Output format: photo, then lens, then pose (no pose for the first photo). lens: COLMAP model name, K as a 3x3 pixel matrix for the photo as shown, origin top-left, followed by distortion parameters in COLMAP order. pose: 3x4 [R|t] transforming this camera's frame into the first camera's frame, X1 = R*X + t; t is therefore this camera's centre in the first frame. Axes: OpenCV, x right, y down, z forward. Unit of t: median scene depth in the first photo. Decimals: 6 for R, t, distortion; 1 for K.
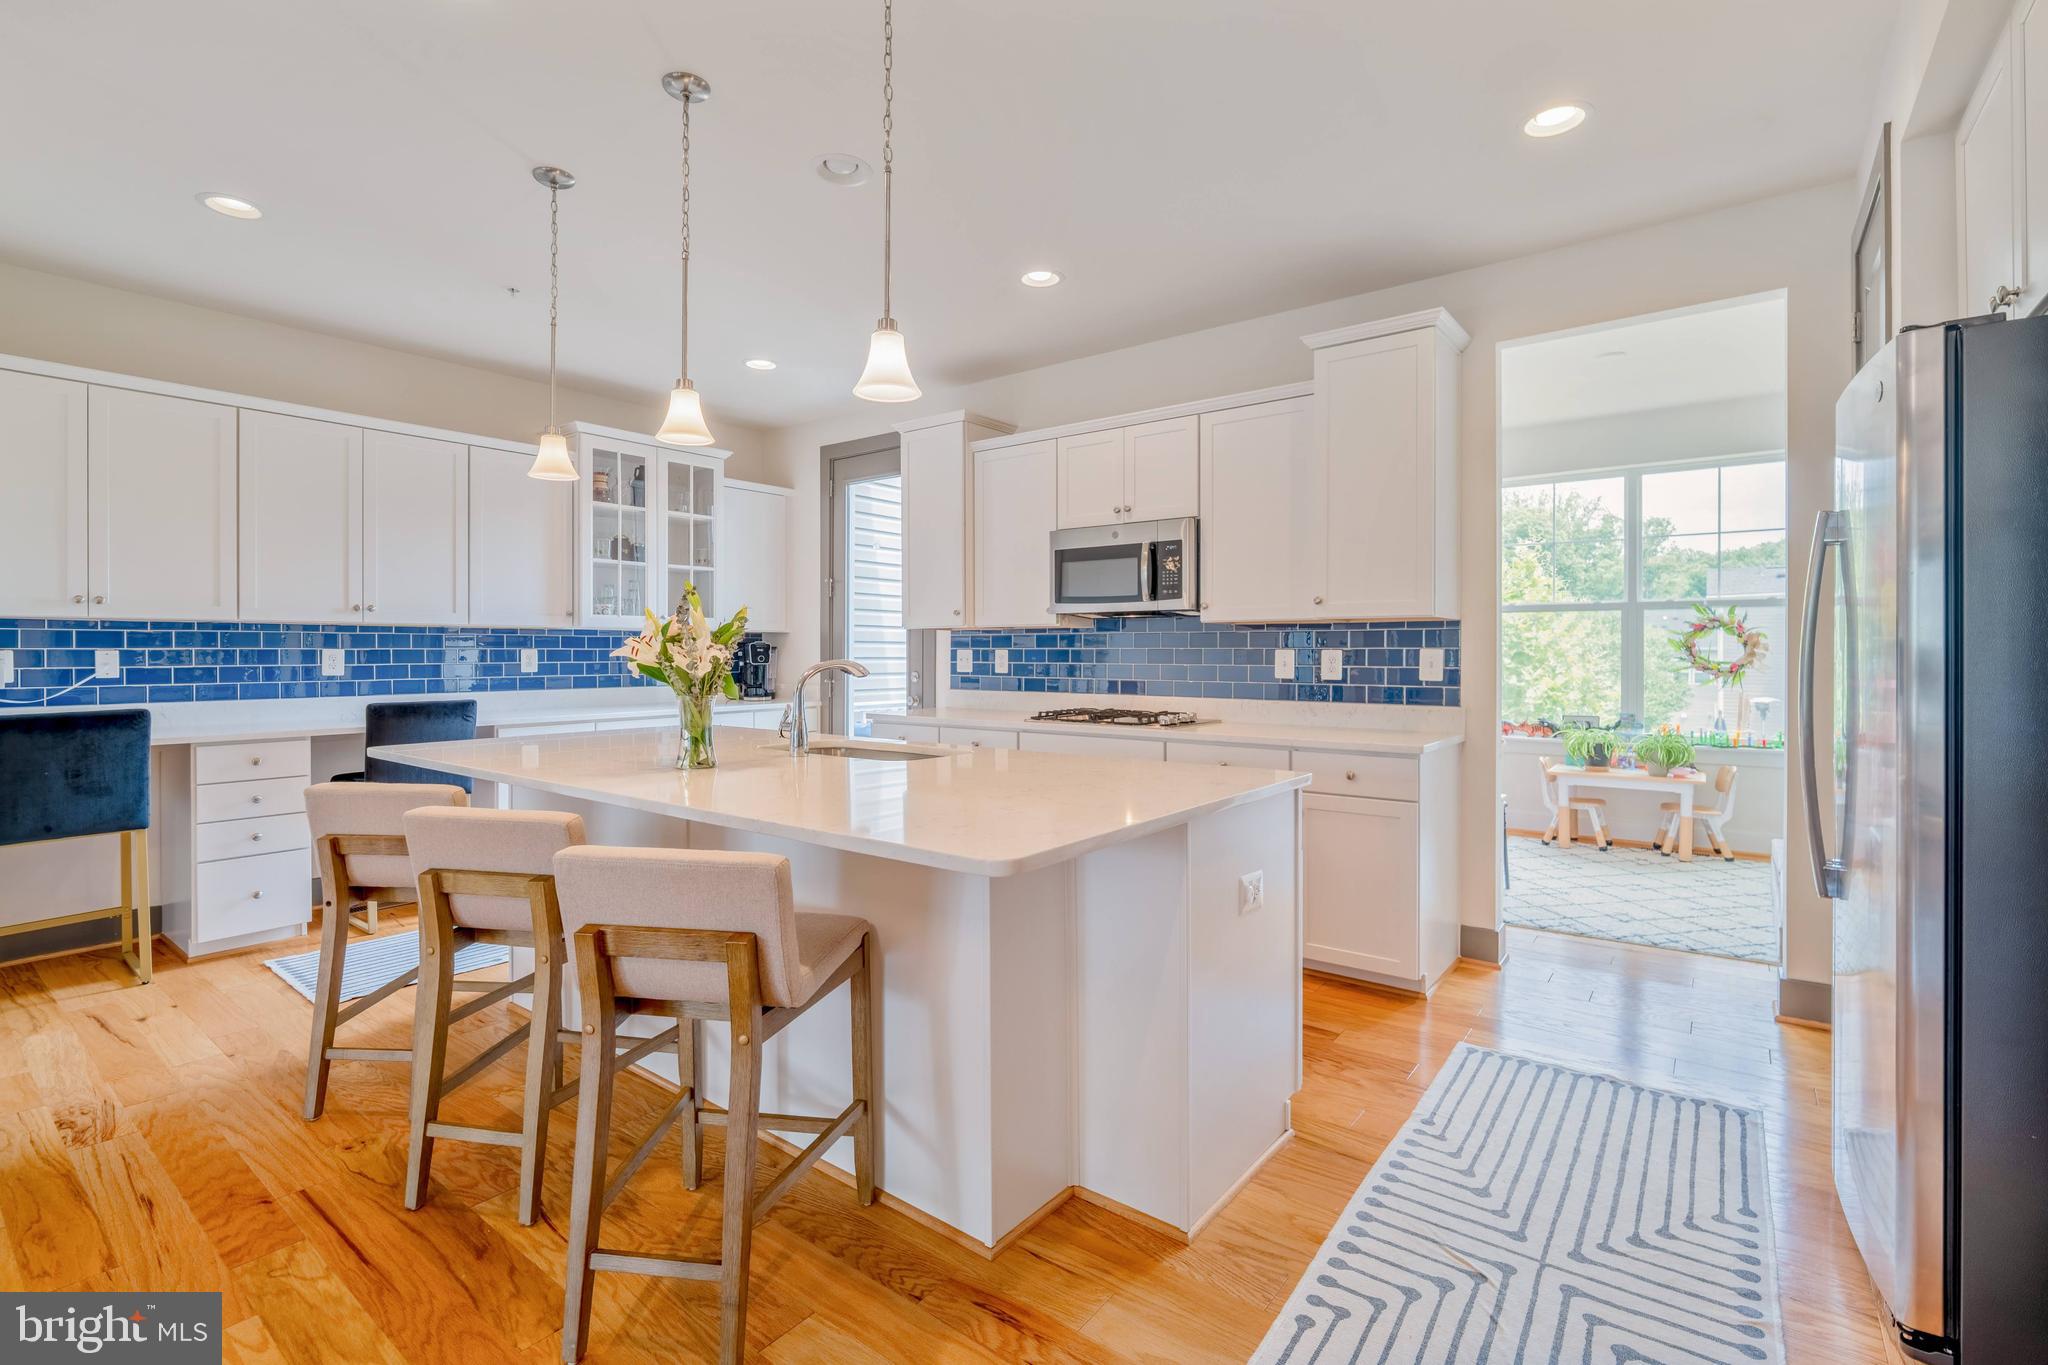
lens RADIAL K [[916.0, 0, 1025.0], [0, 916.0, 660.3], [0, 0, 1]] dist [-0.011223, 0.003553]
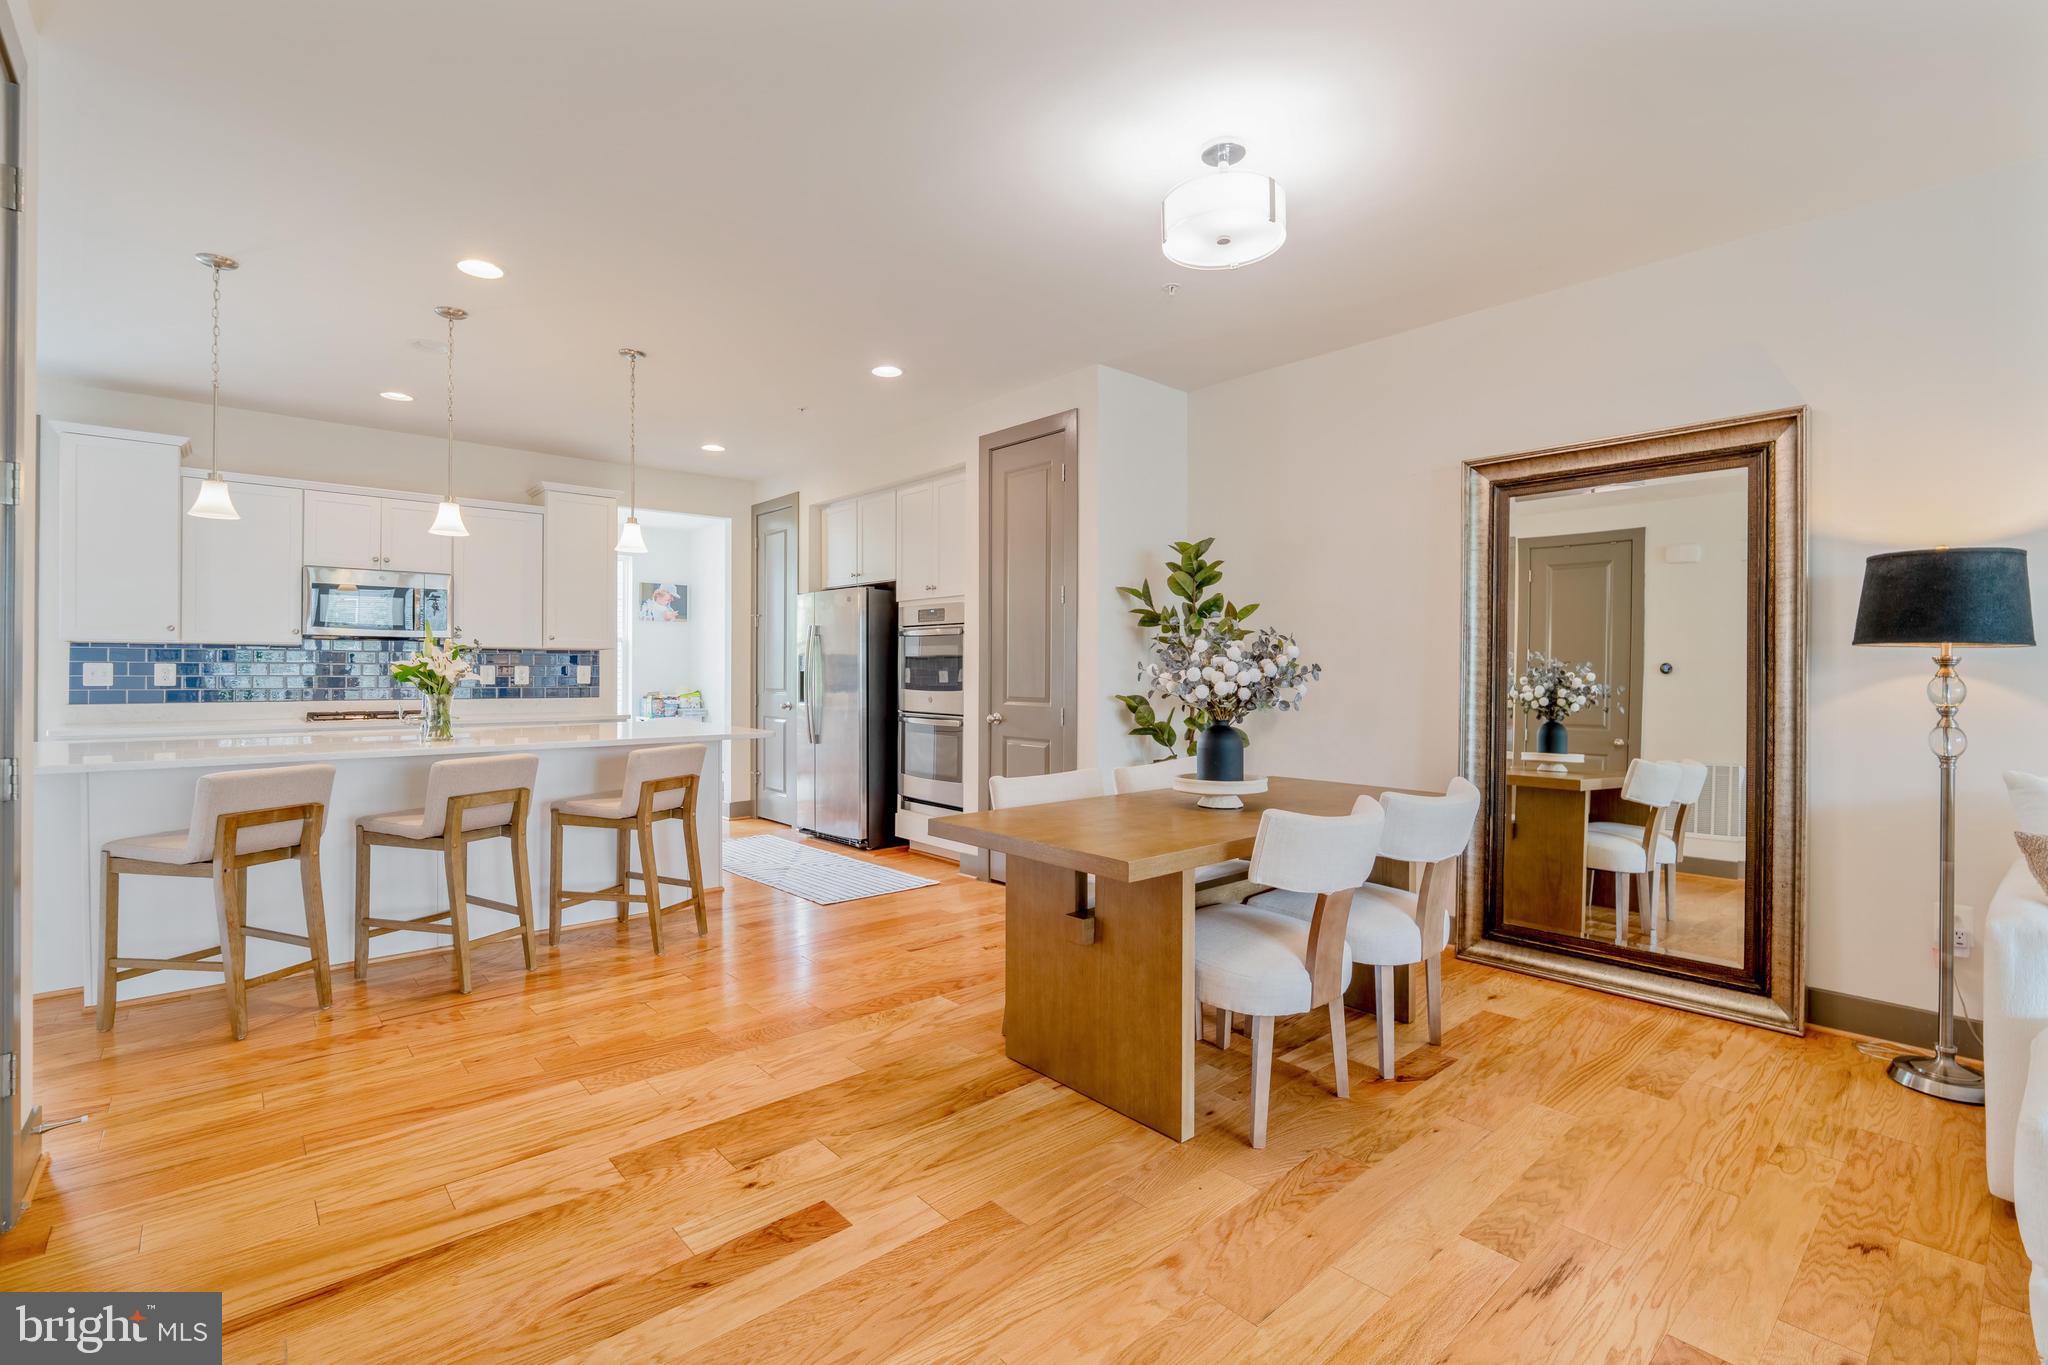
lens RADIAL K [[916.0, 0, 1025.3], [0, 916.0, 674.6], [0, 0, 1]] dist [-0.011223, 0.003553]
pose [[0.191264, -0.004577, 0.981528, -1.007420], [0.004191, 0.999984, 0.003846, 0.001512], [-0.981530, 0.003378, 0.191280, -0.171974]]
